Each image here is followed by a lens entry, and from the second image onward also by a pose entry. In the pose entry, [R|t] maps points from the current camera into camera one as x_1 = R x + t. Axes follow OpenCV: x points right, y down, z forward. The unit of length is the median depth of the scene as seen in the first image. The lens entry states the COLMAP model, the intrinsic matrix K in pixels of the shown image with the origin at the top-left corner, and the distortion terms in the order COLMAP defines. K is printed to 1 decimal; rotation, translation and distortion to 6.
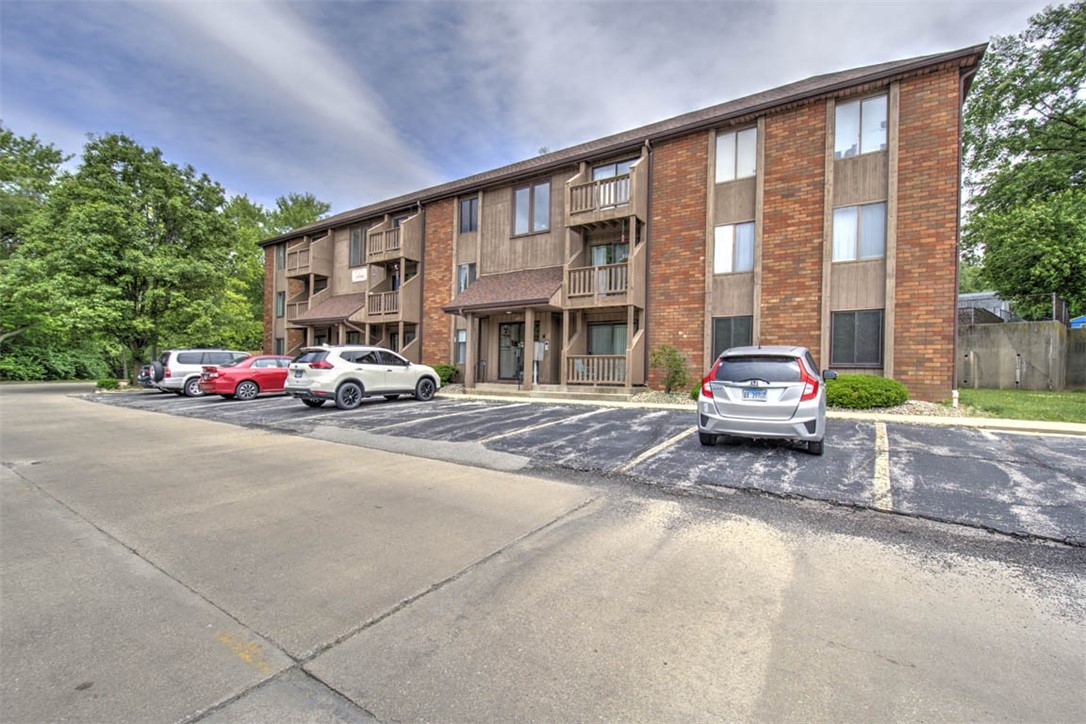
lens RADIAL K [[466.1, 0, 541.1], [0, 466.1, 374.7], [0, 0, 1]] dist [0.001201, 0.000230]
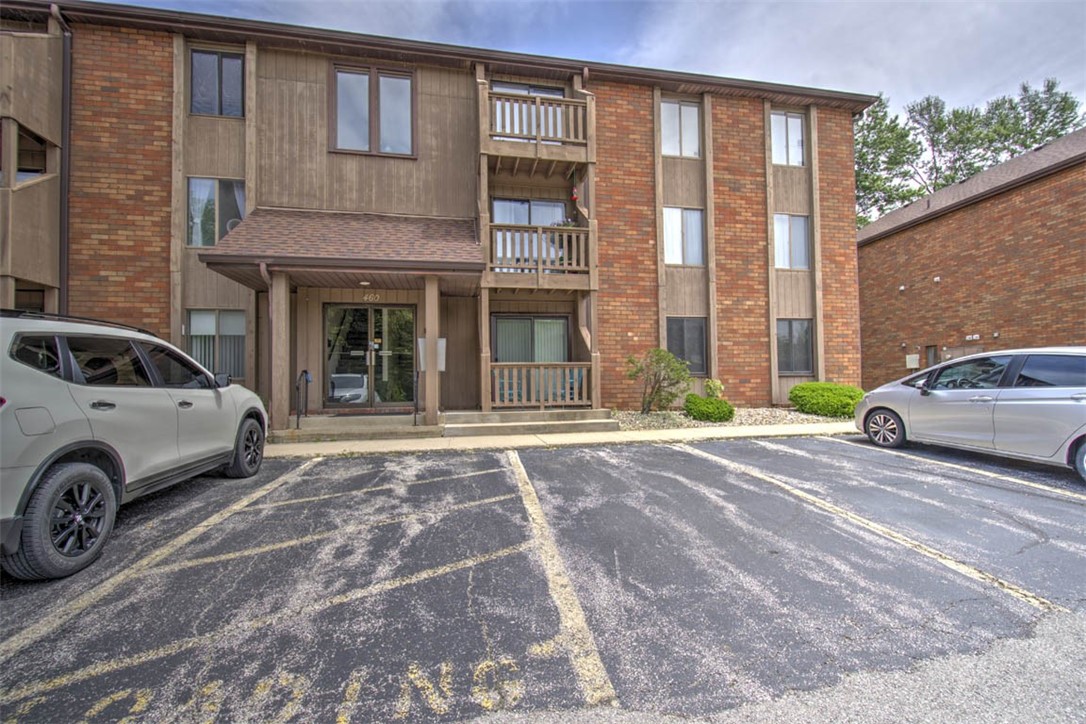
lens RADIAL K [[466.1, 0, 541.1], [0, 466.1, 374.7], [0, 0, 1]] dist [0.001201, 0.000230]
pose [[0.721481, -0.011189, 0.692343, -0.368616], [0.029086, 0.999477, -0.014158, -0.017240], [-0.691823, 0.030352, 0.721429, 0.590502]]
